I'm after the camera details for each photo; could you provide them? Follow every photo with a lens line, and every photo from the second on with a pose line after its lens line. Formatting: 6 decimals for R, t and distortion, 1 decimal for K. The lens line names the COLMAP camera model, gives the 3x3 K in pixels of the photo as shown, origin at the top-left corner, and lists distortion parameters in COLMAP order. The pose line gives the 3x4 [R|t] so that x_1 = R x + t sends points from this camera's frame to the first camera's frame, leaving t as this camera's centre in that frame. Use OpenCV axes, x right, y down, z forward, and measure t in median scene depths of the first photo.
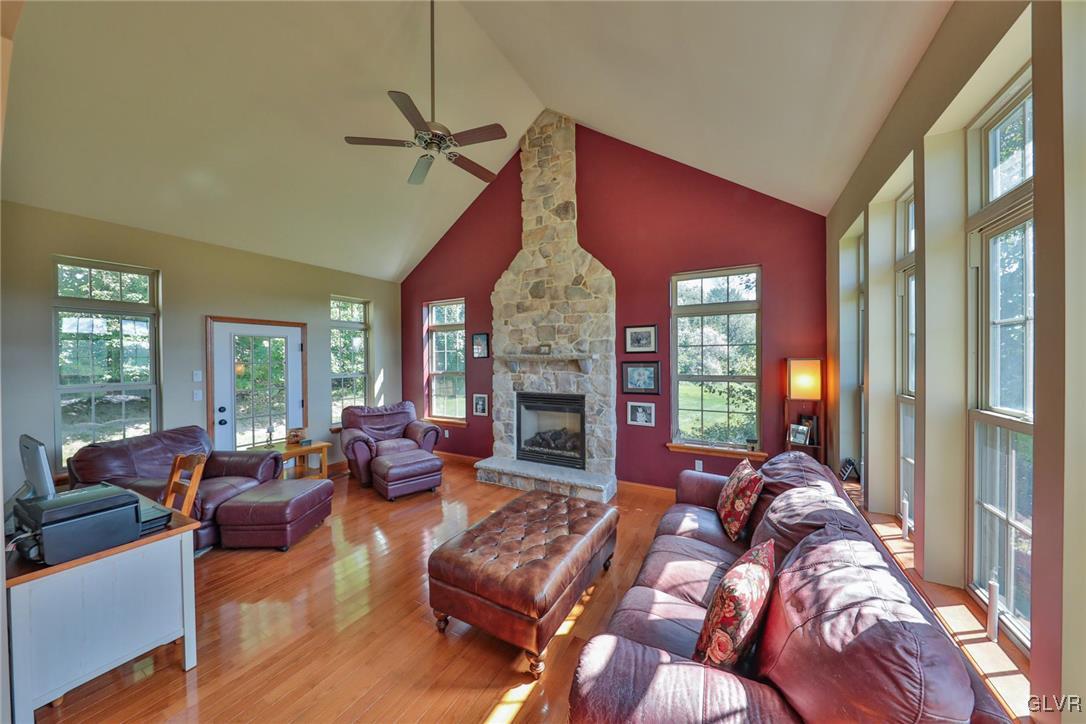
lens RADIAL K [[366.5, 0, 539.8], [0, 366.5, 361.9], [0, 0, 1]] dist [0.004771, -0.000848]
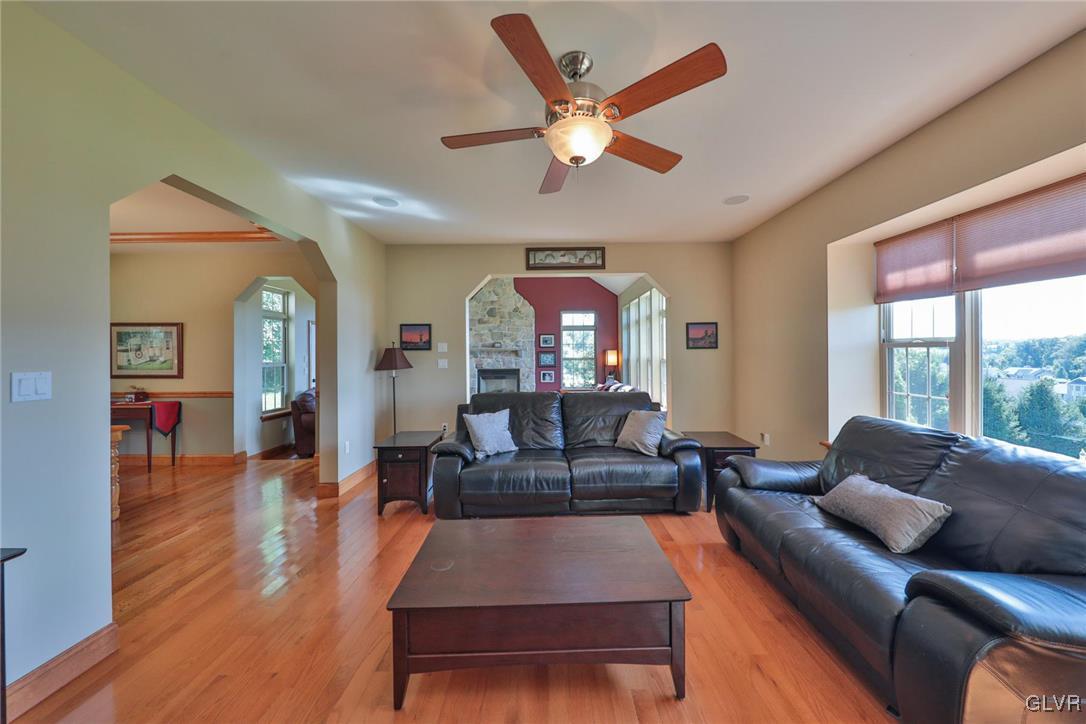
lens RADIAL K [[366.5, 0, 549.2], [0, 366.5, 354.5], [0, 0, 1]] dist [0.004771, -0.000848]
pose [[0.871446, 0.002440, 0.490486, -0.712657], [0.003961, 0.999920, -0.012013, 0.039716], [-0.490476, 0.012411, 0.871366, -0.793295]]
